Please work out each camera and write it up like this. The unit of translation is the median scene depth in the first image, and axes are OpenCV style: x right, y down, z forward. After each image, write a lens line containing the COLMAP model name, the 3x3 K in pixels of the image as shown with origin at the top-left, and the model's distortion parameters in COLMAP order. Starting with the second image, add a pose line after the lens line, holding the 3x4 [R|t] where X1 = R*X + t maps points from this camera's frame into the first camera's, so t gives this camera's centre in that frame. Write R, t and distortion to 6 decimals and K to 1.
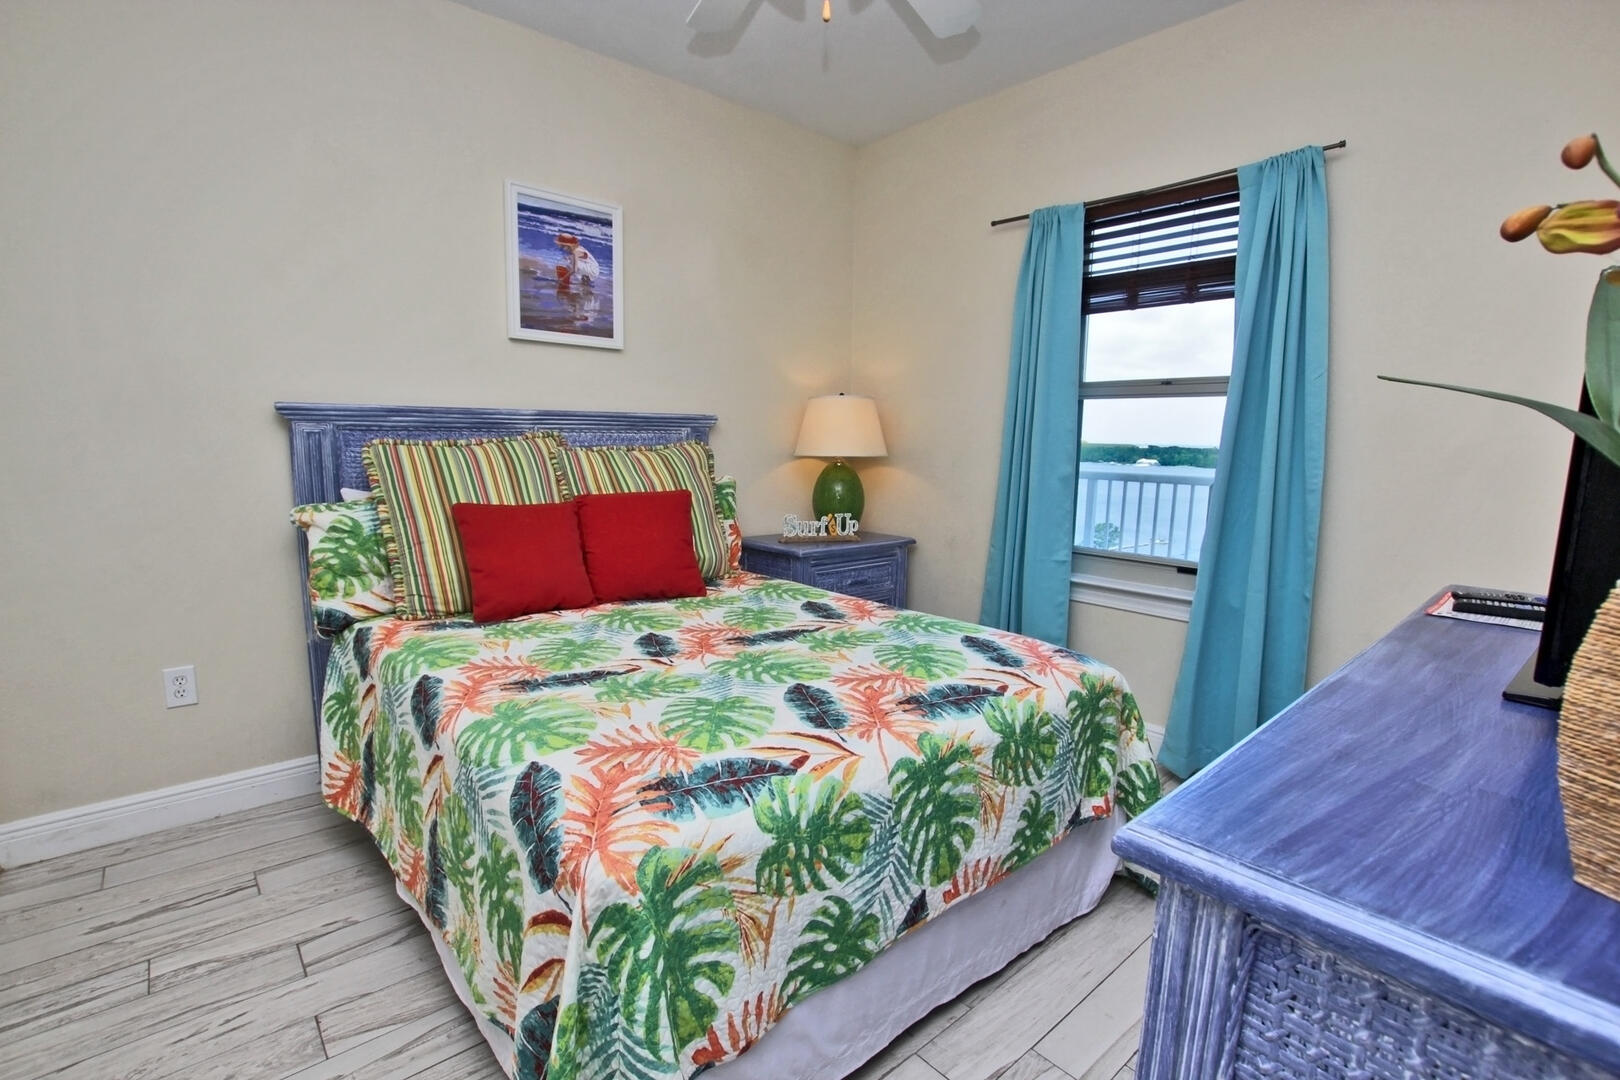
lens RADIAL K [[752.3, 0, 813.1], [0, 752.3, 548.0], [0, 0, 1]] dist [-0.032344, 0.004509]
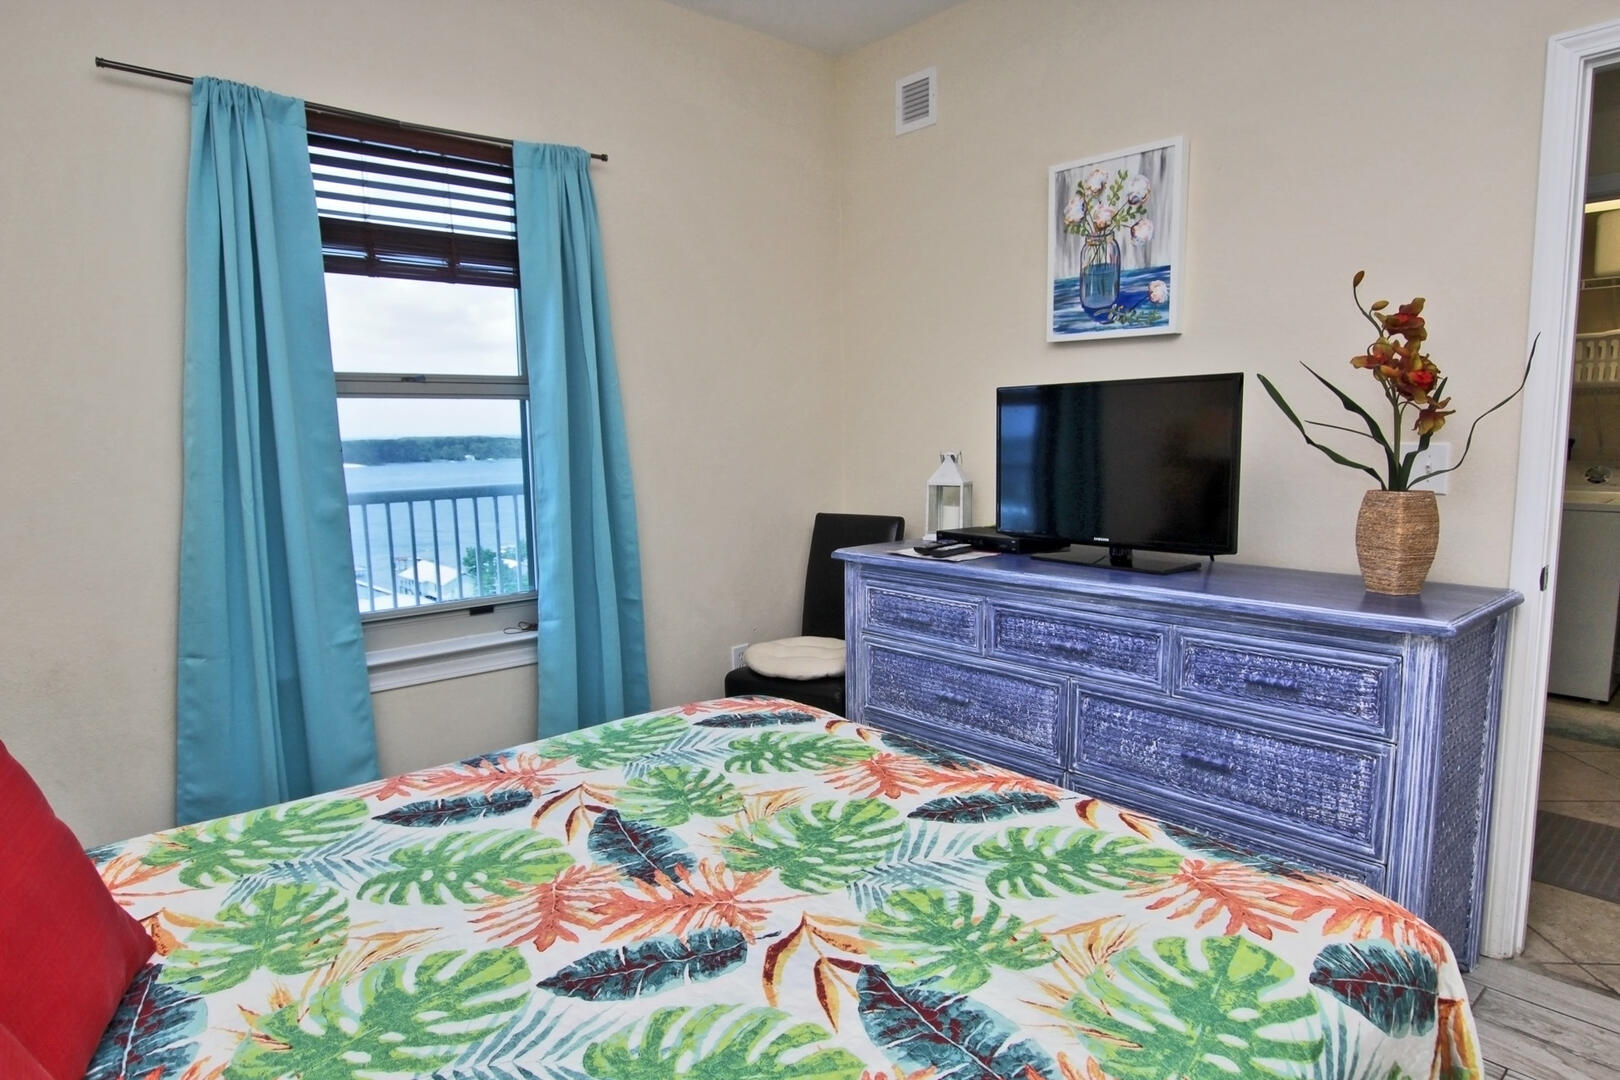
lens RADIAL K [[949.3, 0, 807.4], [0, 949.3, 535.1], [0, 0, 1]] dist [-0.013138, 0.001279]
pose [[0.006113, -0.128227, 0.991726, -0.486506], [0.162491, 0.978691, 0.125540, -0.115169], [-0.986691, 0.160380, 0.026818, 0.572743]]
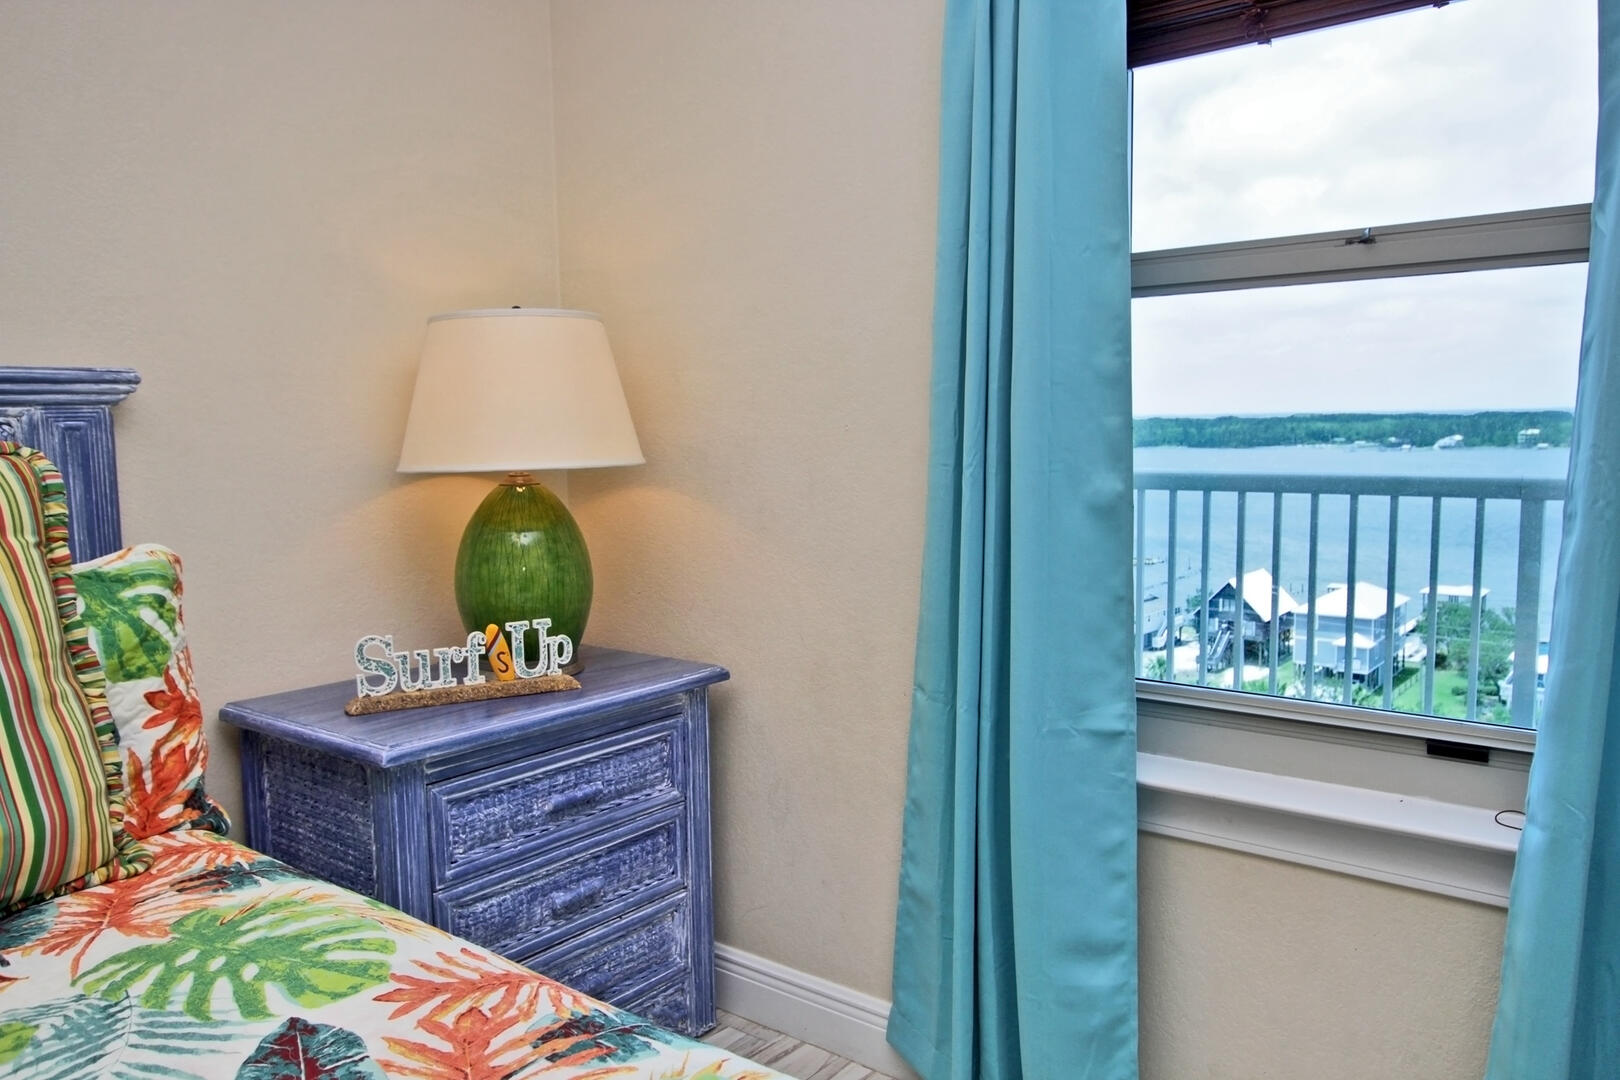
lens RADIAL K [[1185.5, 0, 806.3], [0, 1185.5, 540.7], [0, 0, 1]] dist [0.007578, 0.003436]
pose [[0.985181, -0.050610, 0.163881, 0.095318], [0.058289, 0.997399, -0.042394, -0.061240], [-0.161310, 0.051318, 0.985569, 0.452448]]
